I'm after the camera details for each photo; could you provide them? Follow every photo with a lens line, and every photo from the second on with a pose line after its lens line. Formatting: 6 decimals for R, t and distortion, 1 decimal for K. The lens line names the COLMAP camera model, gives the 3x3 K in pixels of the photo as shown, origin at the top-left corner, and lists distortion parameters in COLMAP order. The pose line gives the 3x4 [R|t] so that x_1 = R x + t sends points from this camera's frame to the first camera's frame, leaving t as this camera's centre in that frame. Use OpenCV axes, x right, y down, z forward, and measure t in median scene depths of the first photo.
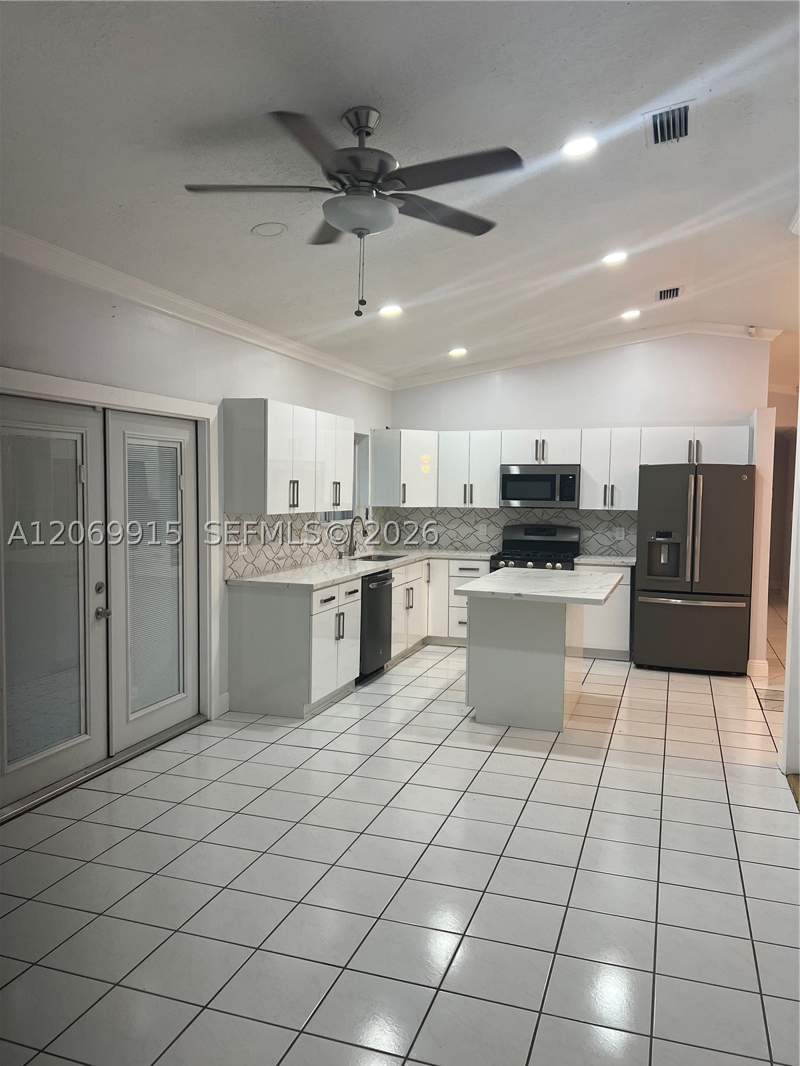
lens RADIAL K [[811.5, 0, 401.3], [0, 811.5, 537.2], [0, 0, 1]] dist [0.075840, -0.015105]
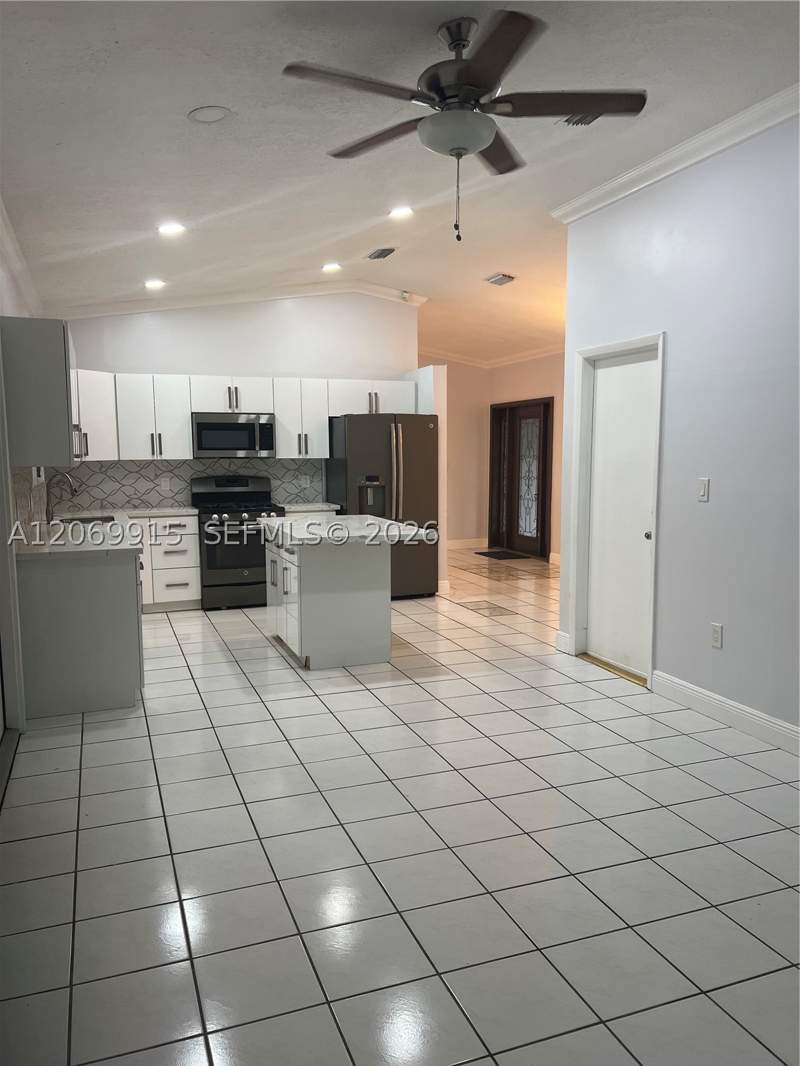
lens RADIAL K [[811.5, 0, 412.2], [0, 811.5, 554.9], [0, 0, 1]] dist [0.075840, -0.015105]
pose [[0.766261, -0.101534, 0.634456, -0.306154], [0.055720, 0.994216, 0.091812, 0.001366], [-0.640108, -0.035000, 0.767487, 0.113788]]
